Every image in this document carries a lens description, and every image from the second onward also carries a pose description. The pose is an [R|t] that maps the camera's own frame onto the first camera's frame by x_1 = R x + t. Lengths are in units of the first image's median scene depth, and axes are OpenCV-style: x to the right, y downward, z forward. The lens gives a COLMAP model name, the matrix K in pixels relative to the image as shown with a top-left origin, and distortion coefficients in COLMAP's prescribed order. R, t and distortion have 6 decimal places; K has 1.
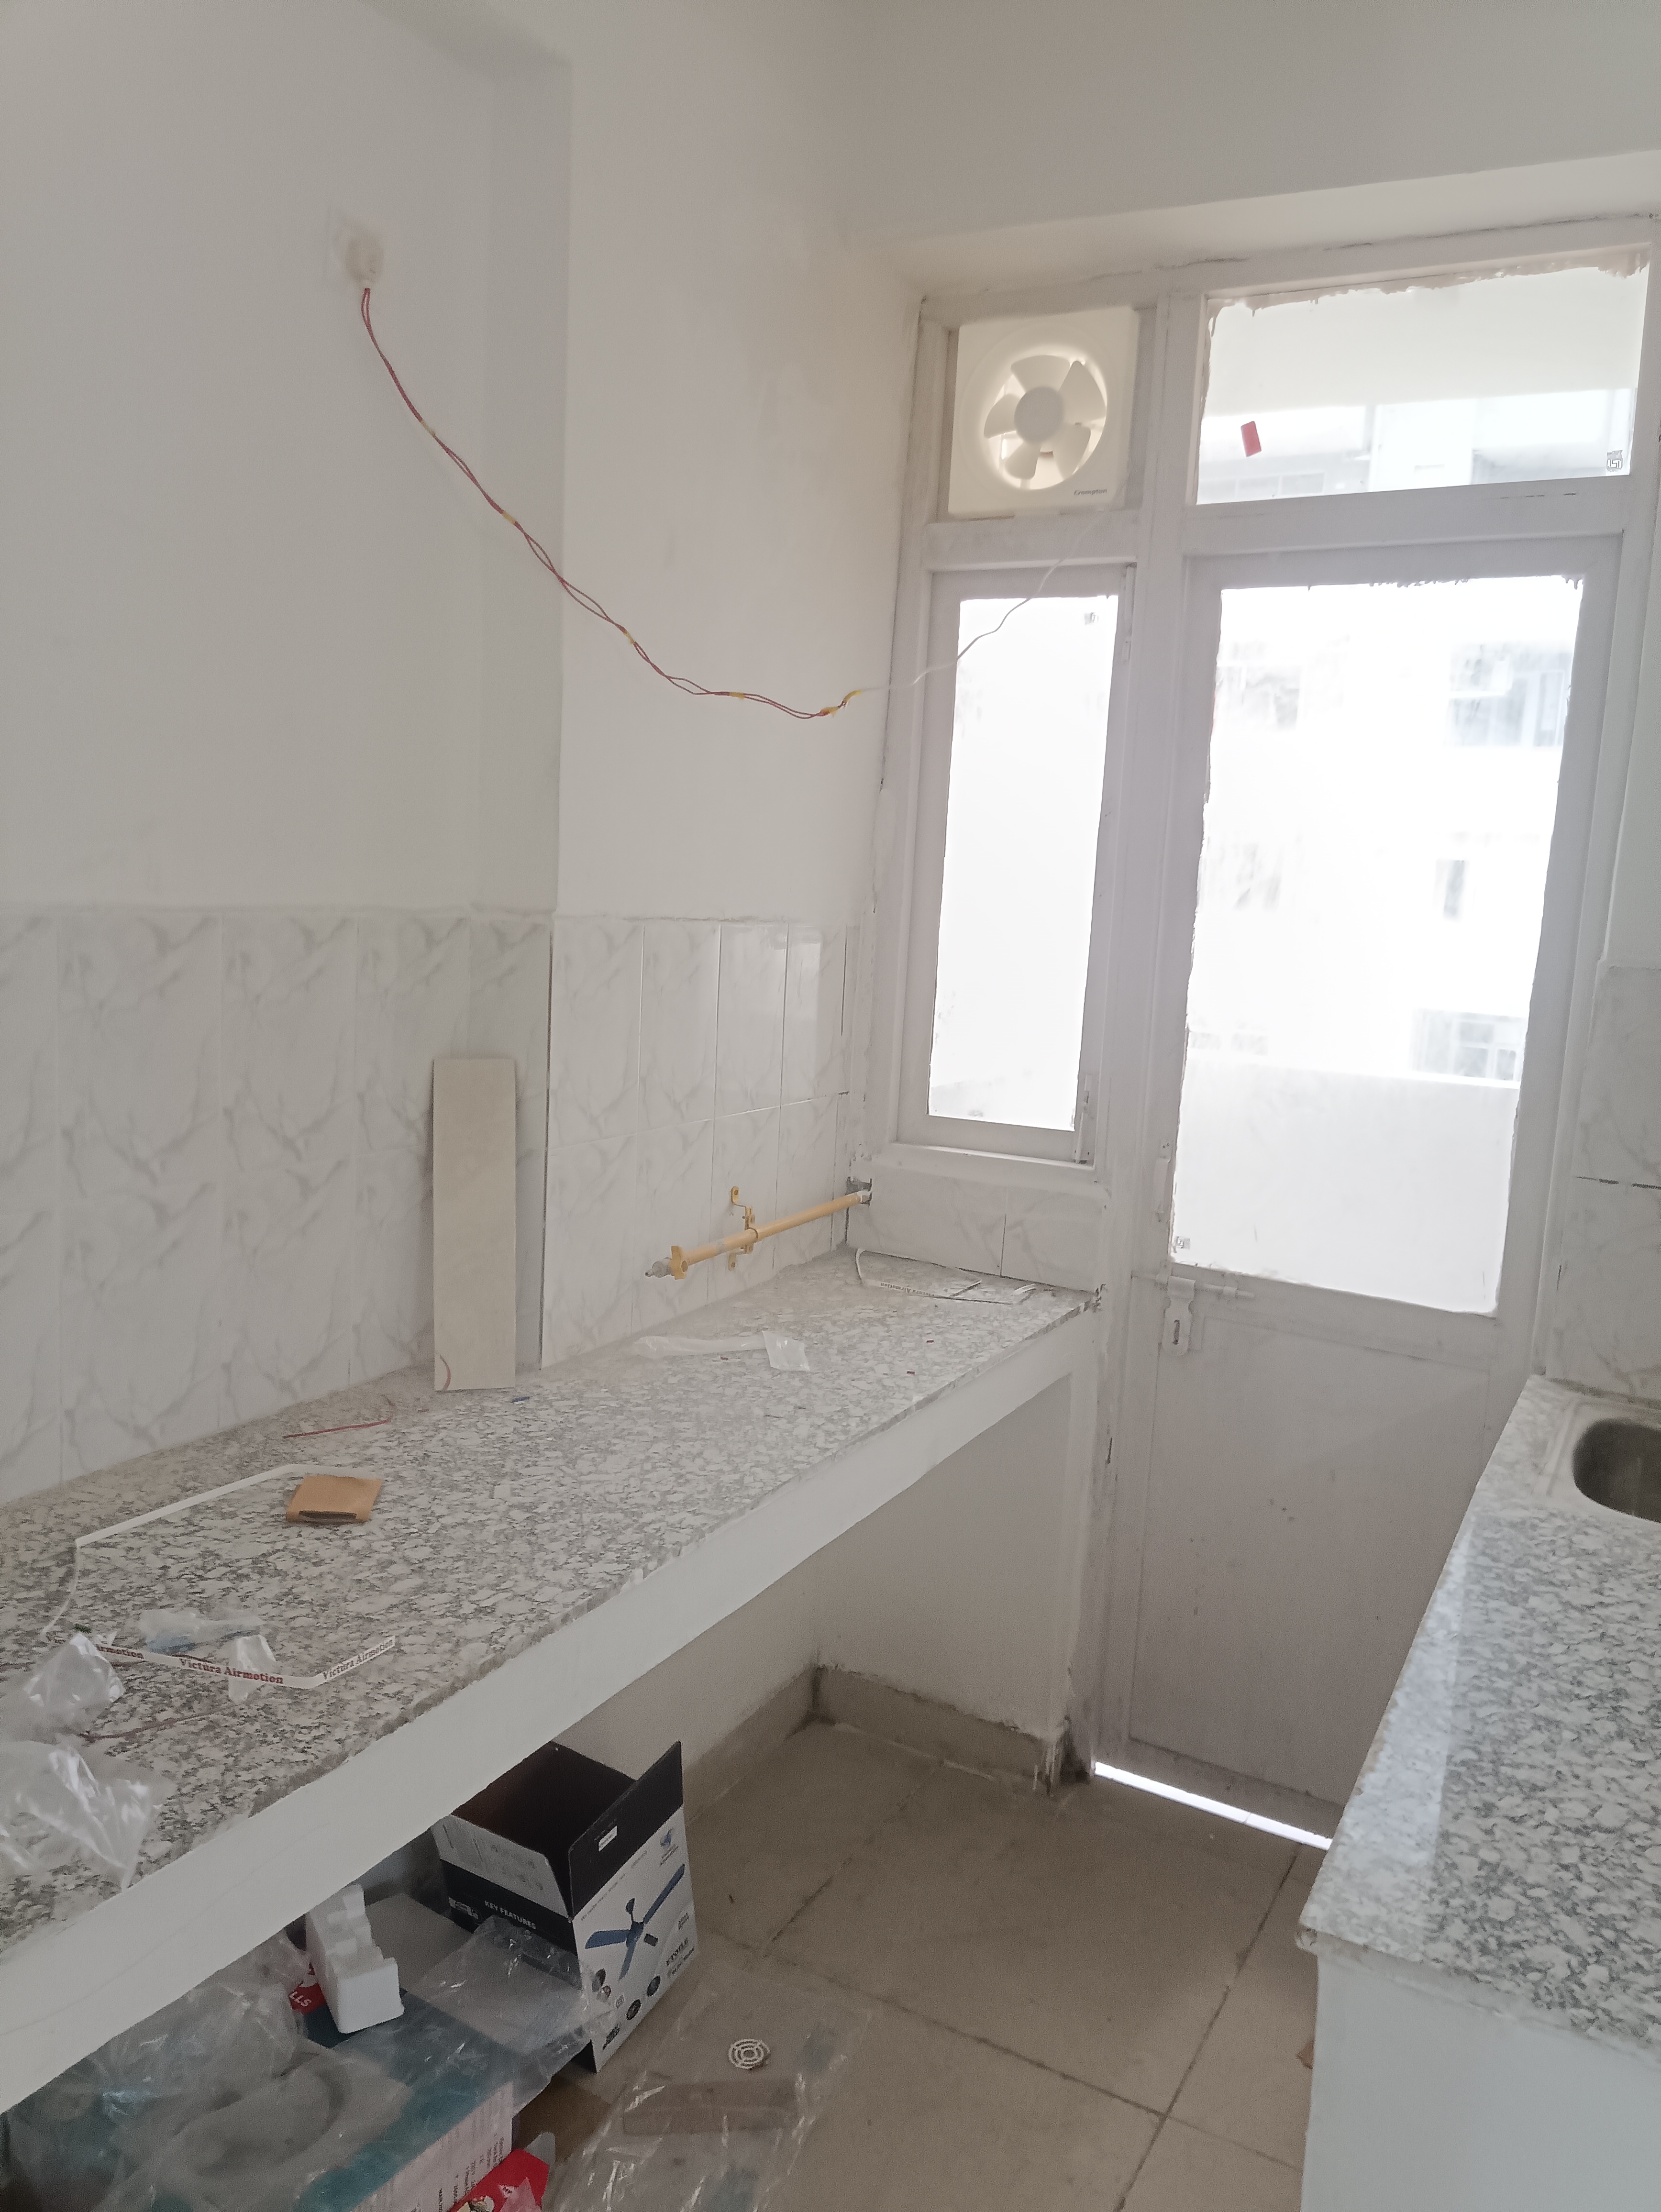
lens RADIAL K [[1617.0, 0, 834.7], [0, 1617.0, 1097.4], [0, 0, 1]] dist [0.081502, -0.124486]
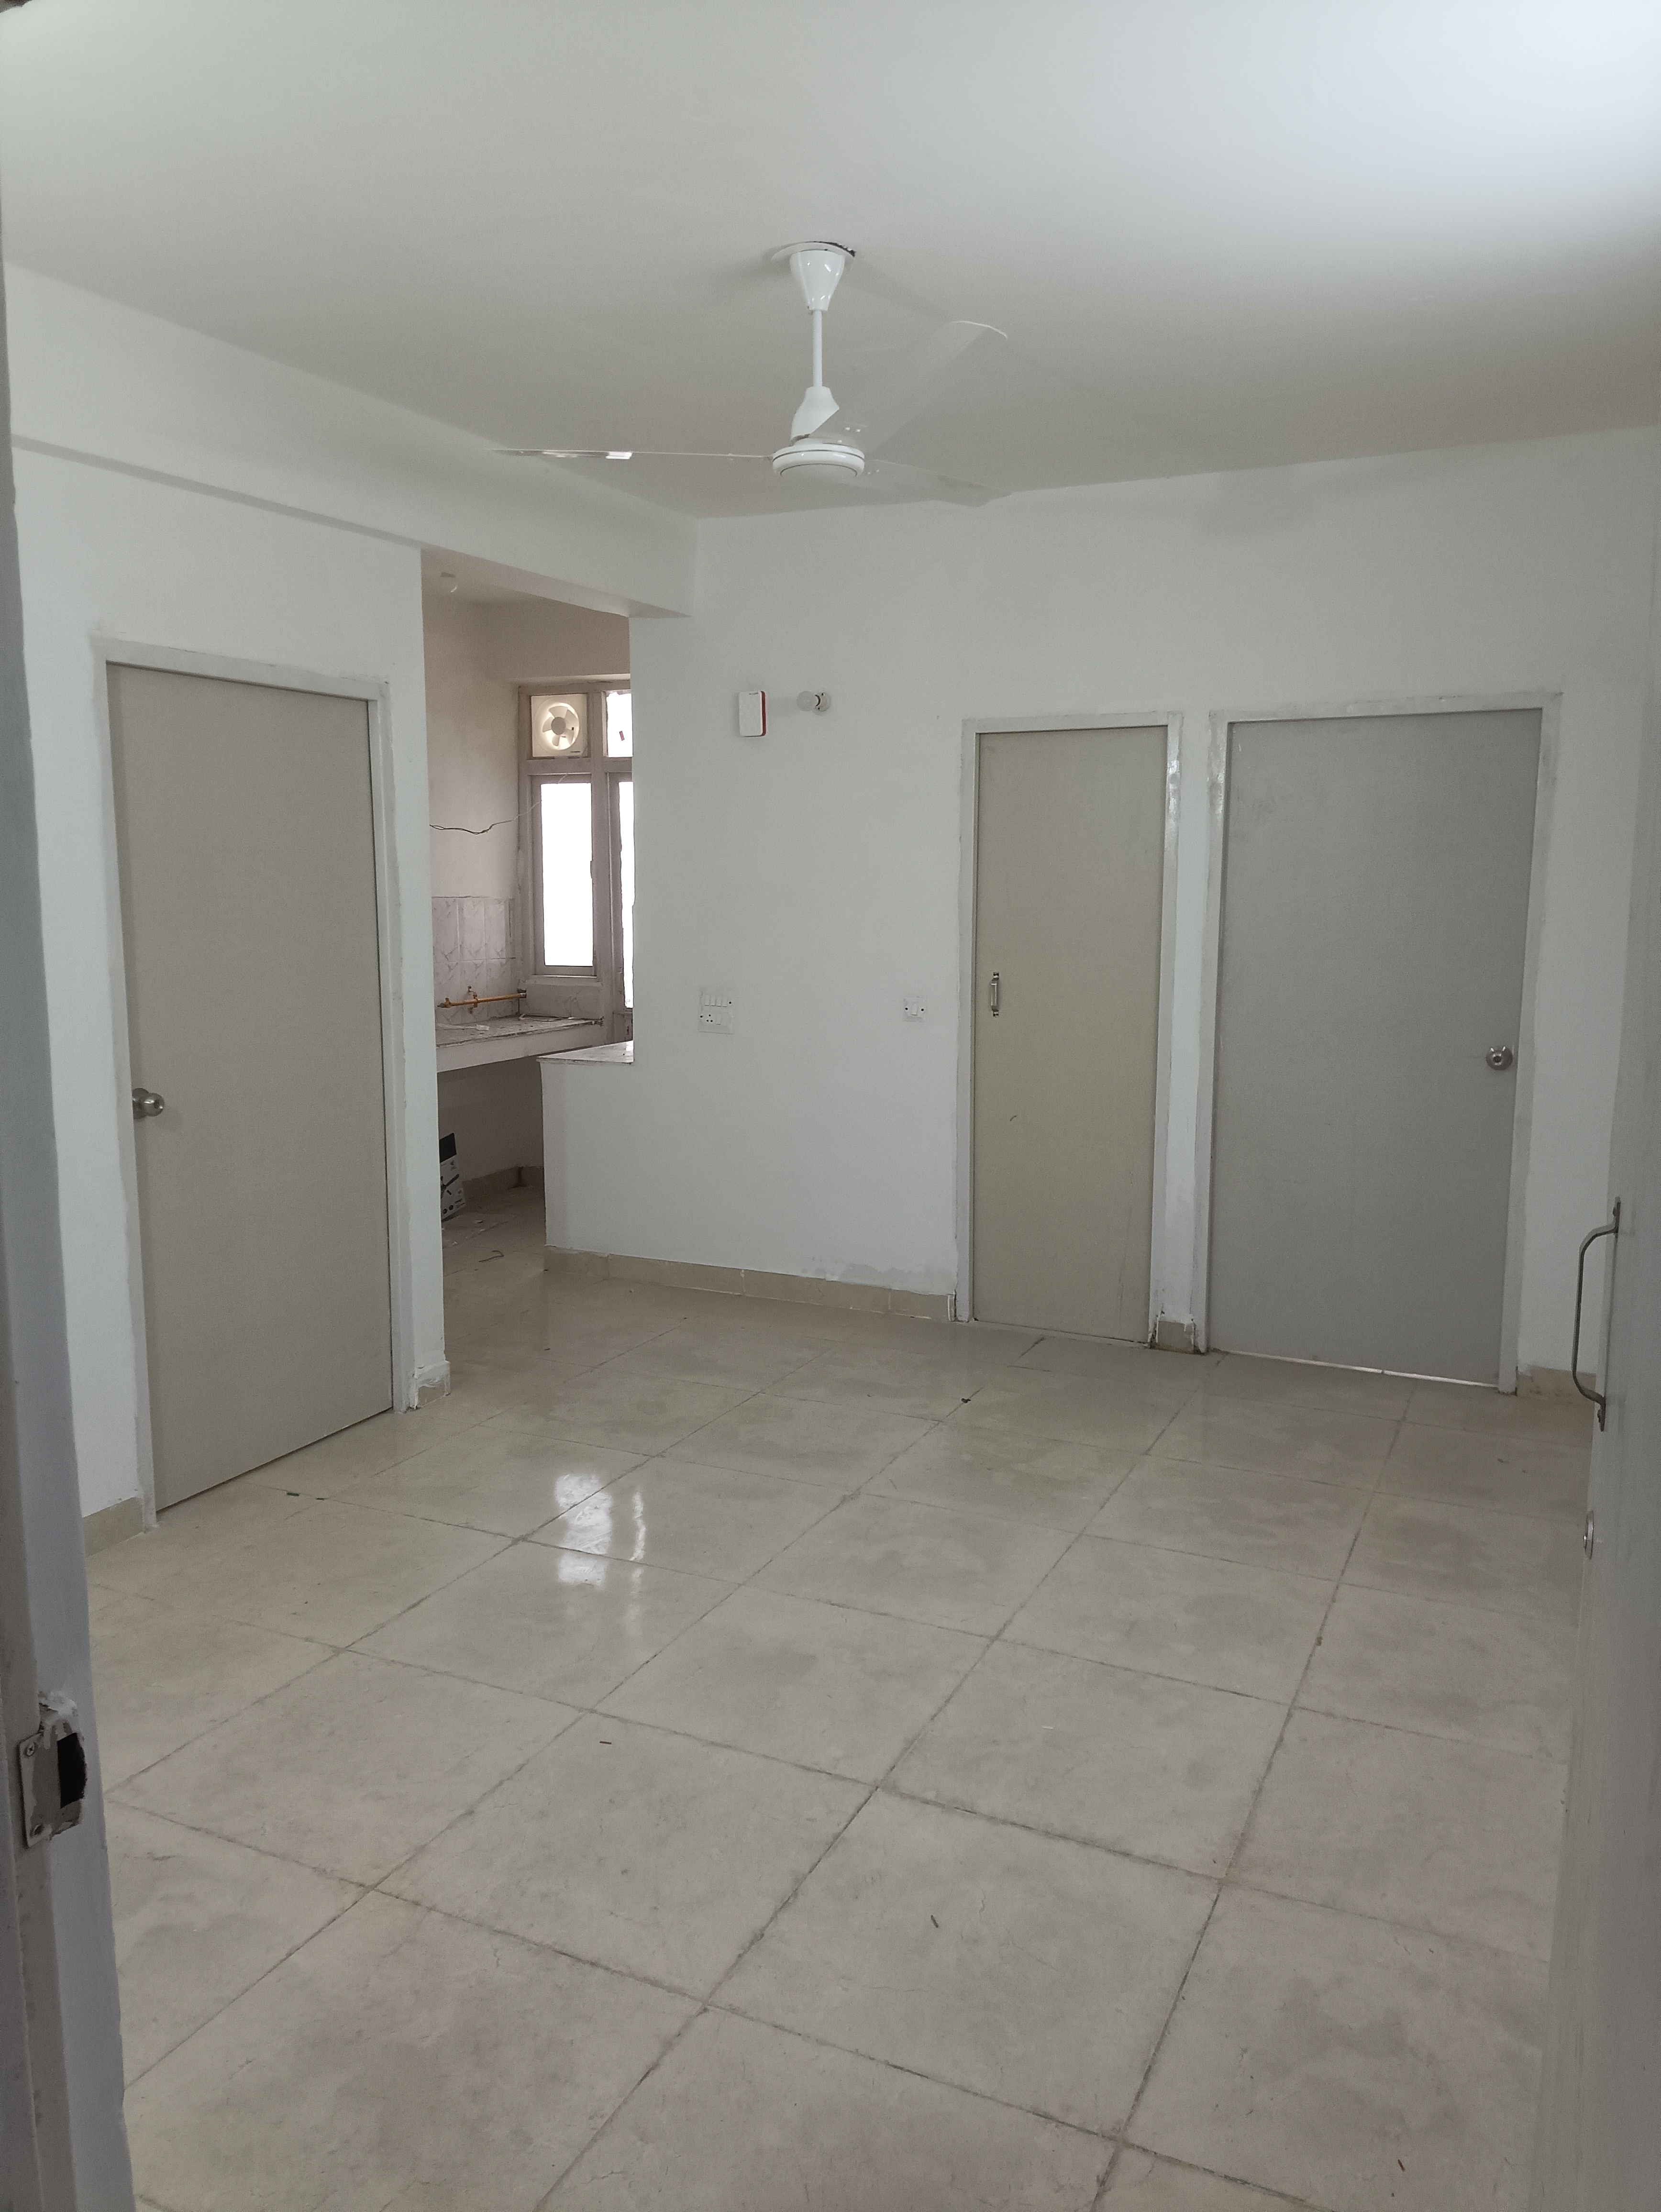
lens RADIAL K [[1617.0, 0, 829.2], [0, 1617.0, 1084.8], [0, 0, 1]] dist [0.081502, -0.124486]
pose [[0.996681, -0.061840, 0.052948, 0.533885], [0.062242, 0.998043, -0.005984, 0.366922], [-0.052474, 0.009260, 0.998579, -2.540551]]
